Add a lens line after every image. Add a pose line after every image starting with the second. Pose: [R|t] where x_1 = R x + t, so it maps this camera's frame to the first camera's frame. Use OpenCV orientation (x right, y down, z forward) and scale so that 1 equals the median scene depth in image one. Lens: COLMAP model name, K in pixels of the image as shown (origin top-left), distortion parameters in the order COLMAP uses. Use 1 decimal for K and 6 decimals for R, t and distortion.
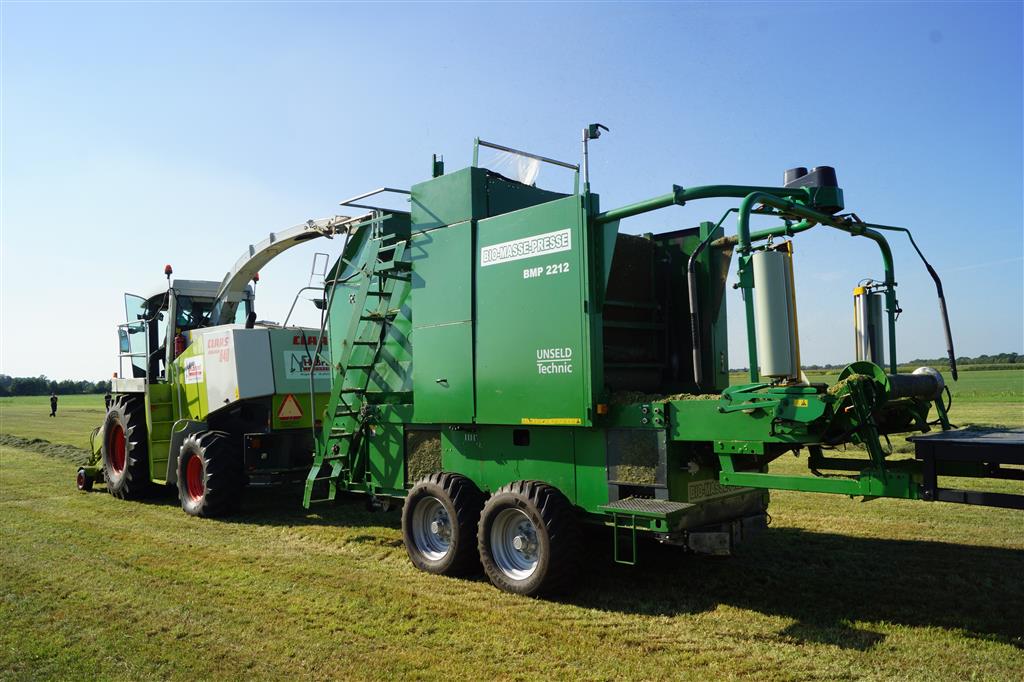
lens RADIAL K [[801.8, 0, 512.0], [0, 801.8, 341.0], [0, 0, 1]] dist [-0.170072, -0.002868]
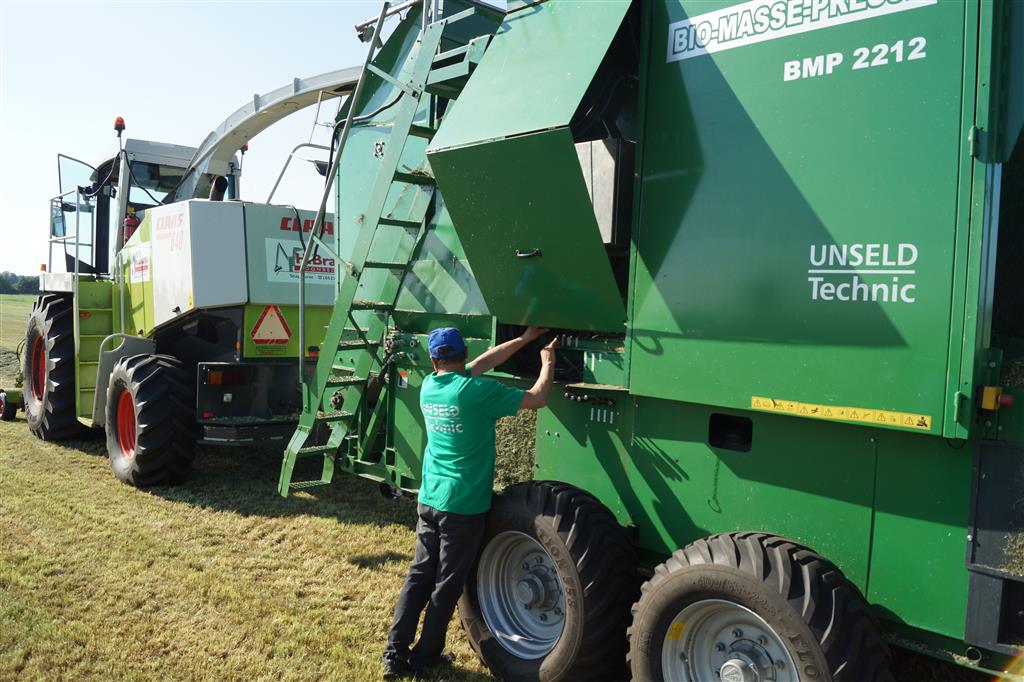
lens RADIAL K [[801.8, 0, 512.0], [0, 801.8, 341.0], [0, 0, 1]] dist [-0.170072, -0.002868]
pose [[0.997811, 0.065981, -0.004525, -0.088403], [-0.065256, 0.993352, 0.094832, 0.024586], [0.010752, -0.094329, 0.995483, 0.397524]]
